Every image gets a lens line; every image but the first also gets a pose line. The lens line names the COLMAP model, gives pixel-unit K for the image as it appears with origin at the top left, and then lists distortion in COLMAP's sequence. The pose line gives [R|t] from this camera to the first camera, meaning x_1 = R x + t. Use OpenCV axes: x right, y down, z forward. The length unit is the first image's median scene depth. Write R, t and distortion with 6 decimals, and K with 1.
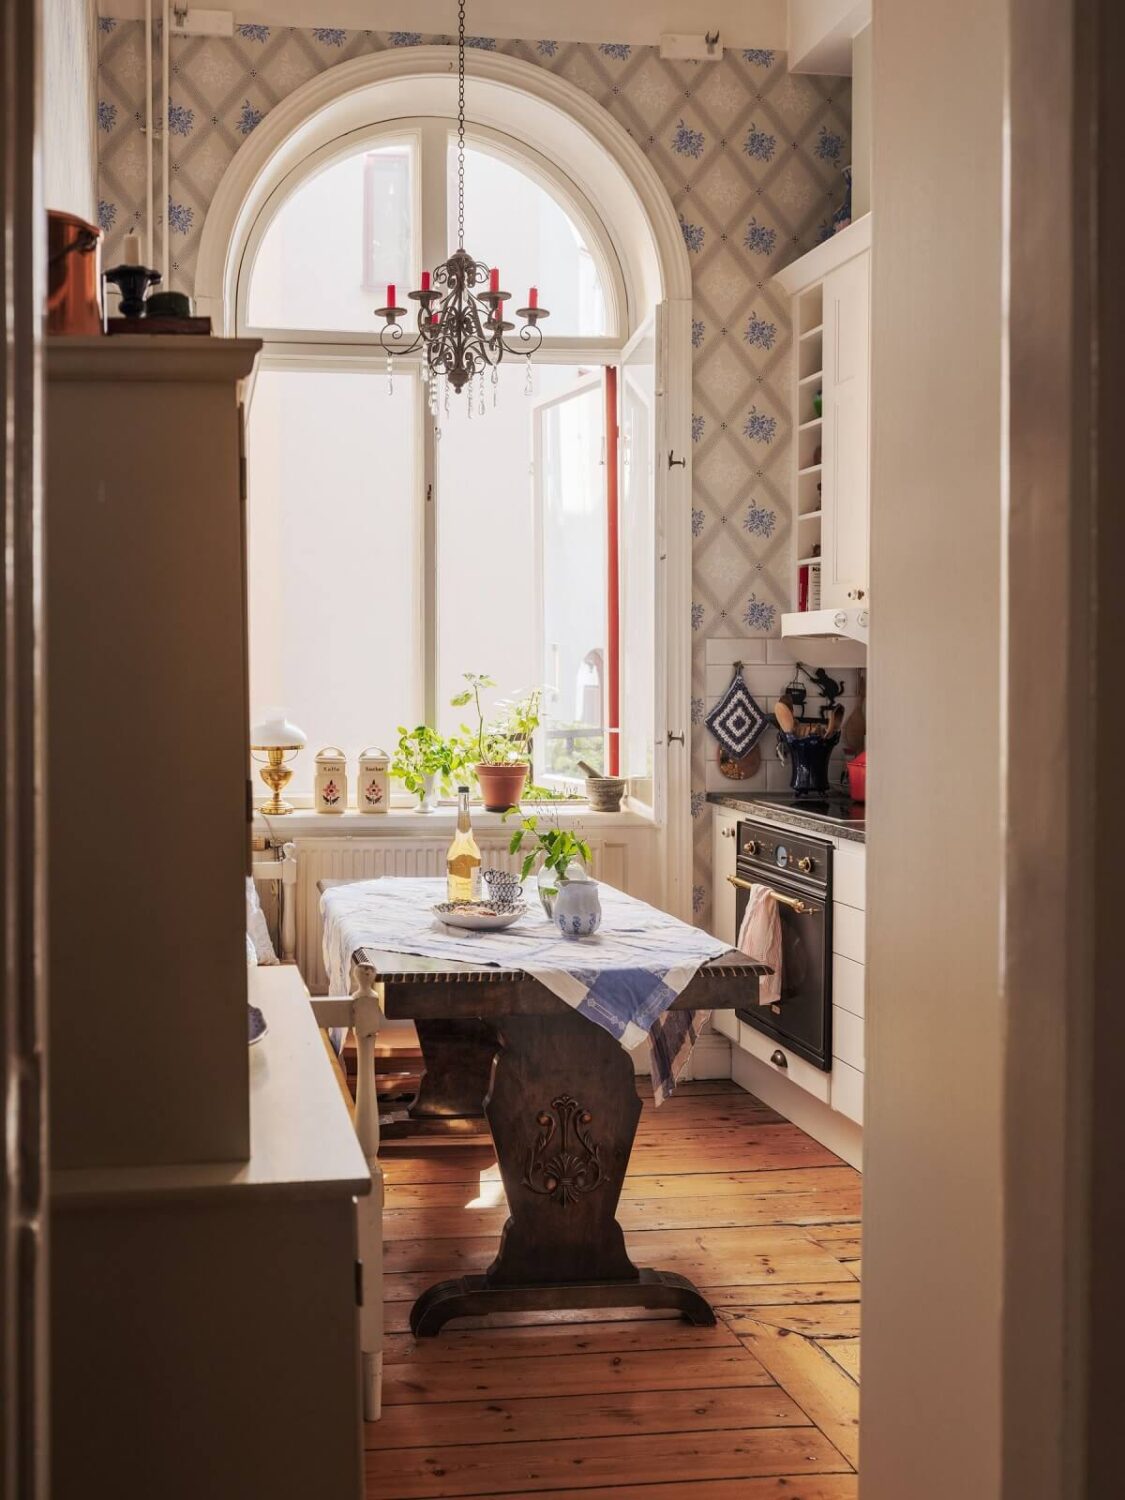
lens RADIAL K [[1990.6, 0, 553.2], [0, 1990.6, 735.6], [0, 0, 1]] dist [0.003516, 0.000000]
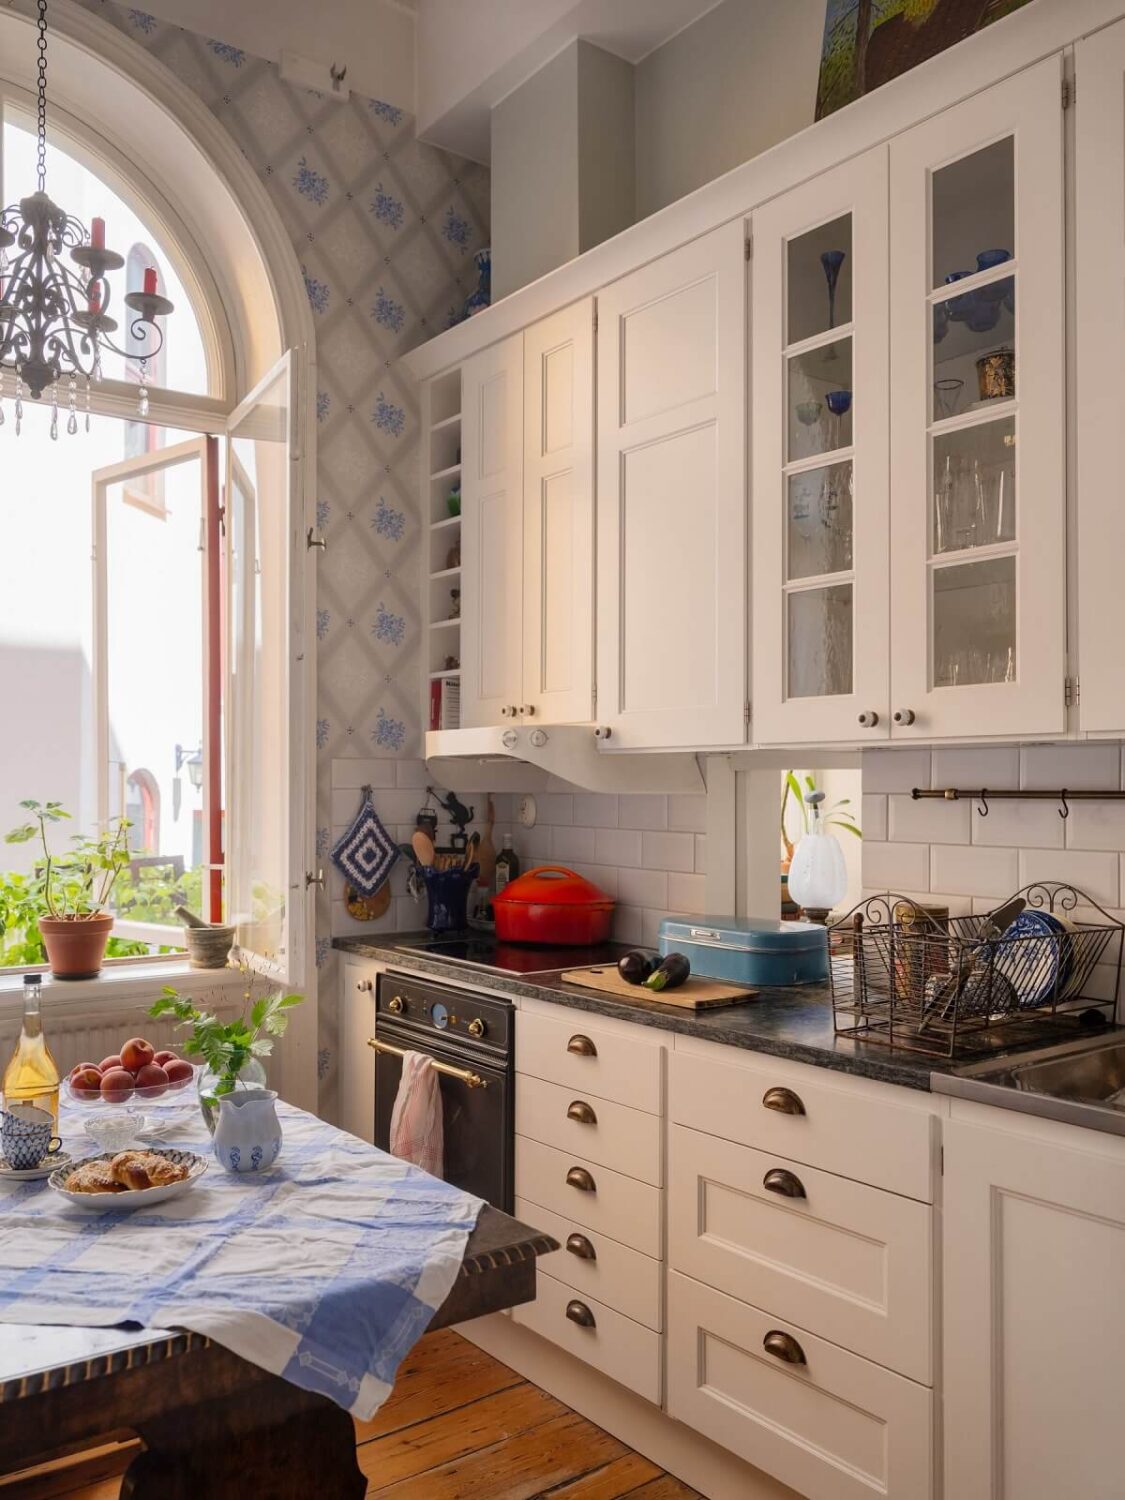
lens RADIAL K [[1182.0, 0, 554.3], [0, 1182.0, 764.0], [0, 0, 1]] dist [0.019958, -0.002225]
pose [[0.908396, 0.007754, 0.418040, -0.049764], [0.013581, 0.998753, -0.048035, -0.020564], [-0.417891, 0.049312, 0.907158, 0.498858]]
